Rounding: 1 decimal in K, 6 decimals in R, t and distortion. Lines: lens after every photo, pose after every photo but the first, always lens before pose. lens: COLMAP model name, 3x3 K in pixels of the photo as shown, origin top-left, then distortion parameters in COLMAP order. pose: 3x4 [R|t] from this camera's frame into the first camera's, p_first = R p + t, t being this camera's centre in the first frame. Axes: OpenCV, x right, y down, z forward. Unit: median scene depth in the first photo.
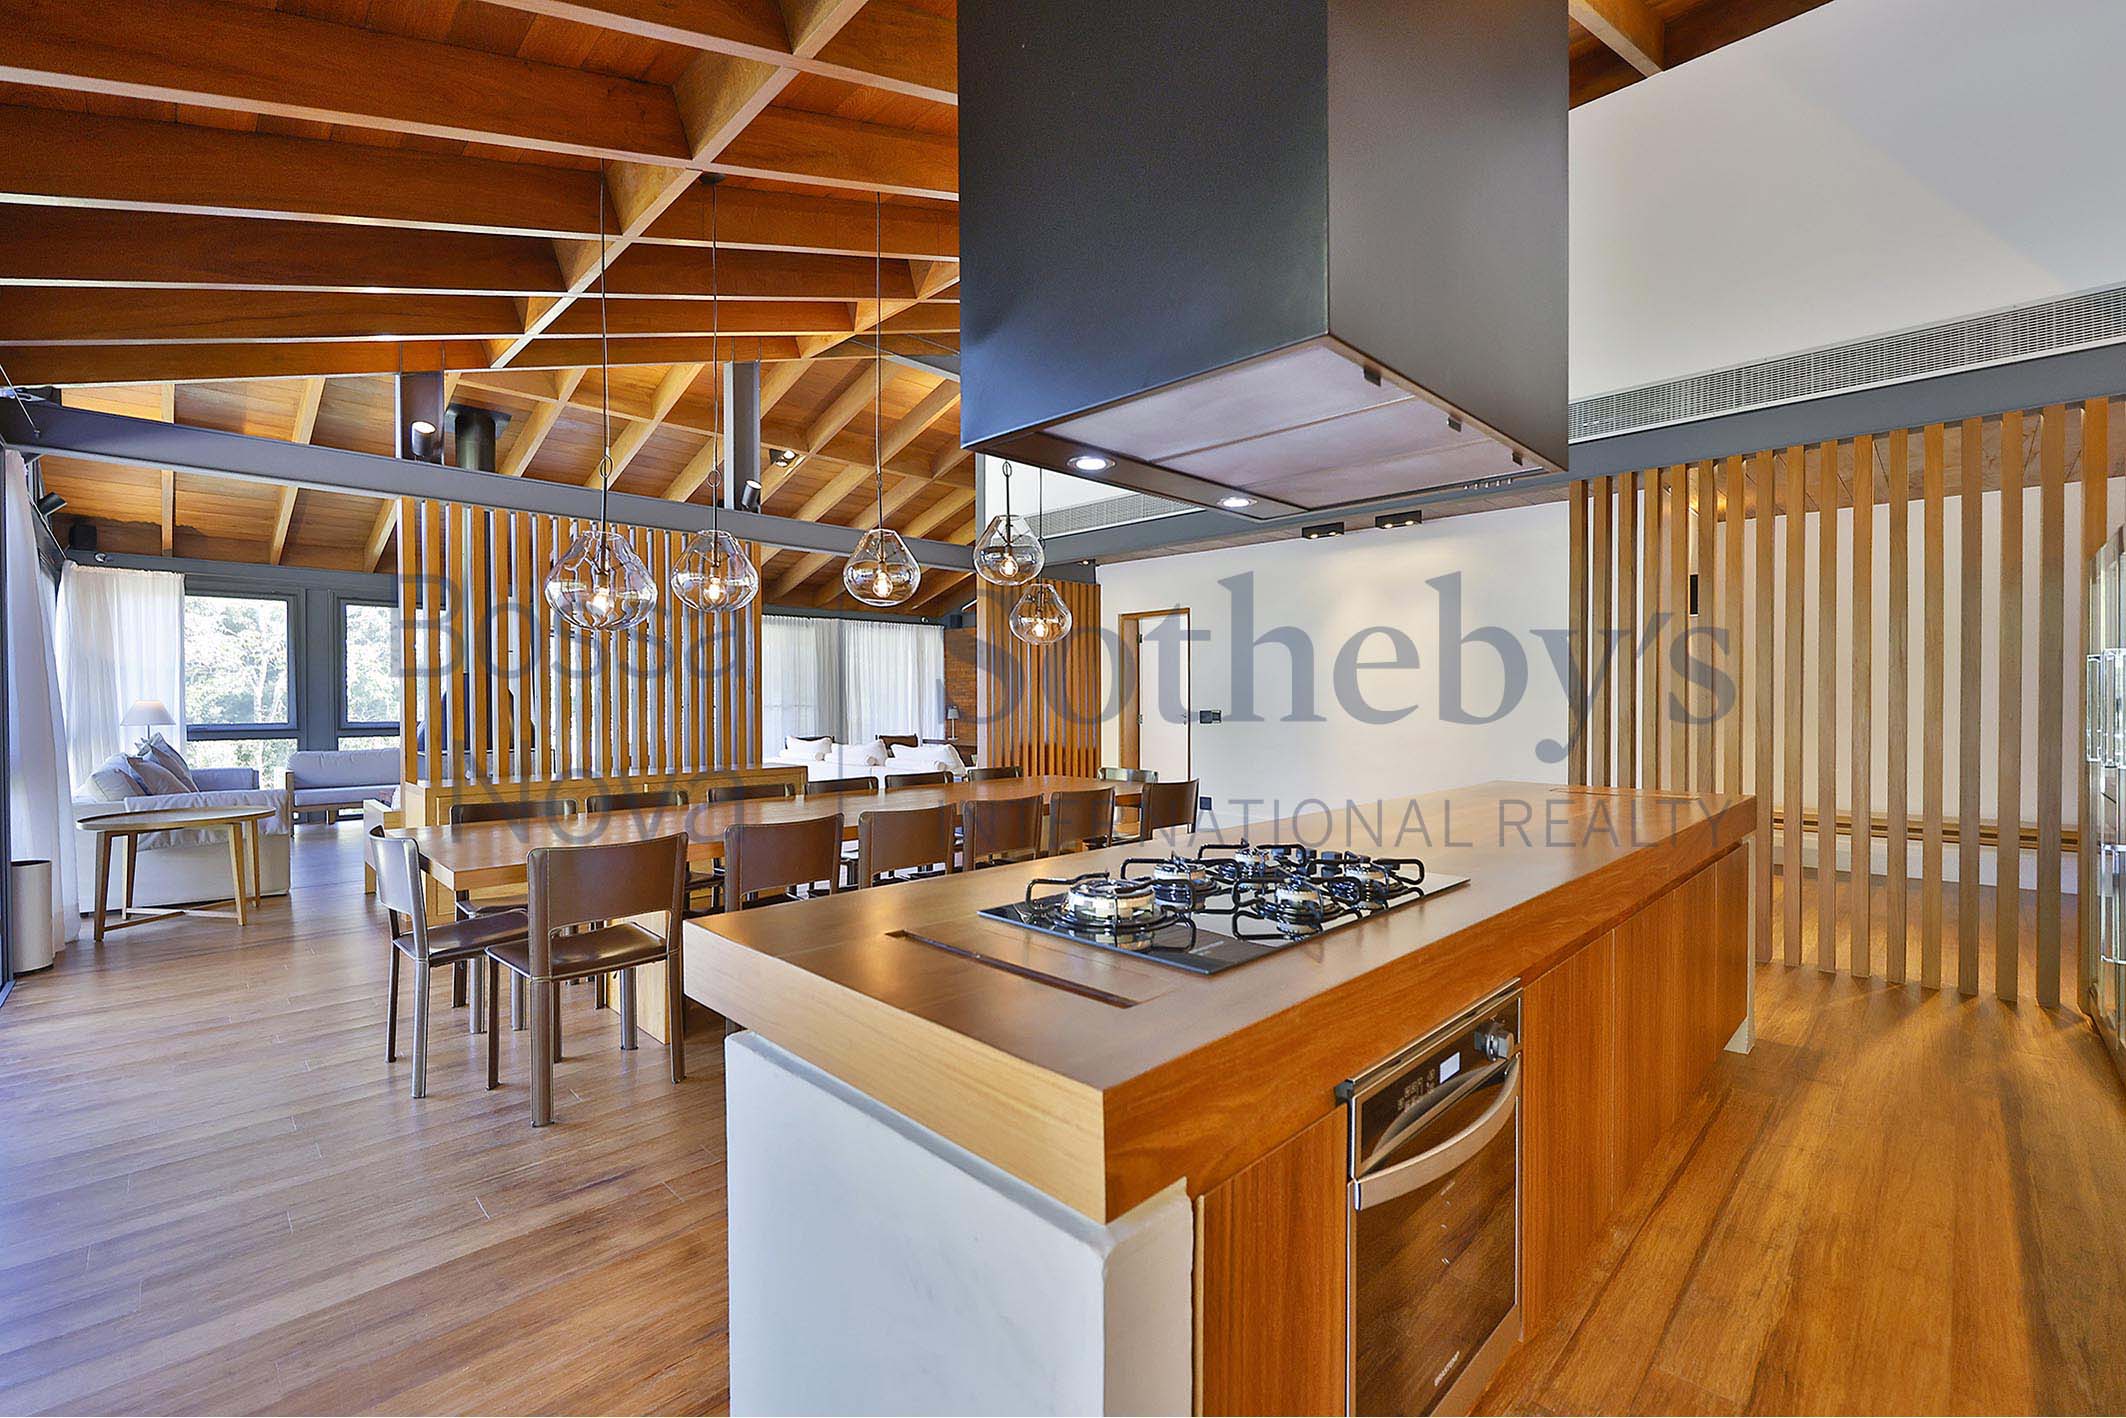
lens RADIAL K [[903.0, 0, 1065.6], [0, 903.0, 712.4], [0, 0, 1]] dist [-0.004284, 0.000173]
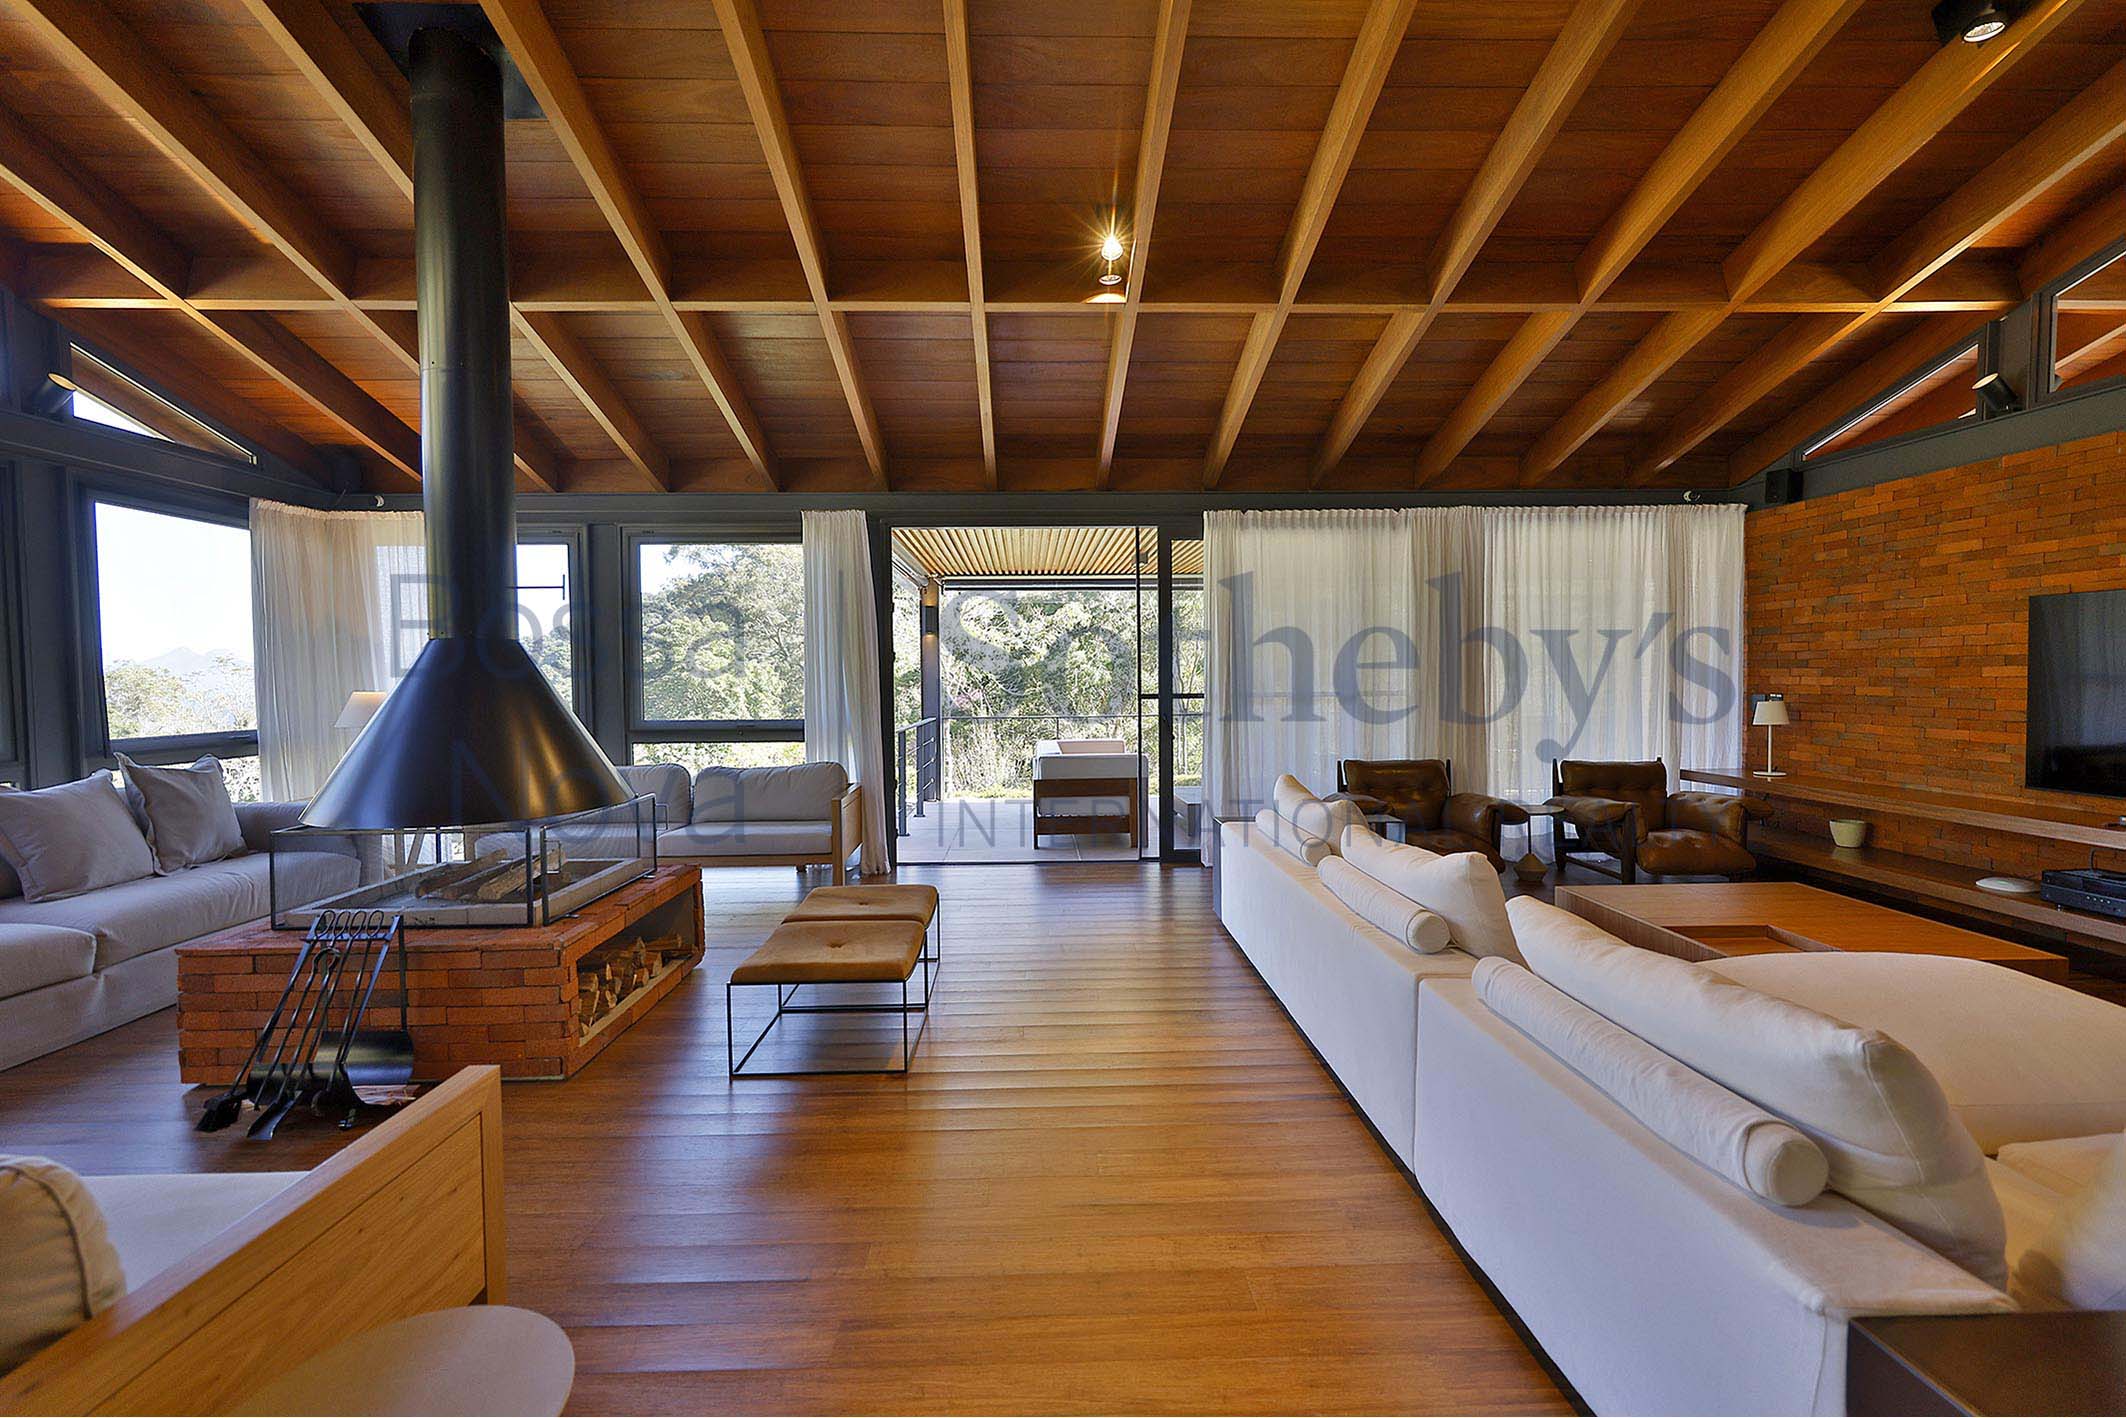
lens RADIAL K [[903.0, 0, 1050.4], [0, 903.0, 706.5], [0, 0, 1]] dist [-0.004284, 0.000173]
pose [[0.721524, 0.022792, -0.692014, -0.082514], [0.000224, 0.999450, 0.033151, -0.015820], [0.692389, -0.024074, 0.721122, 0.509889]]
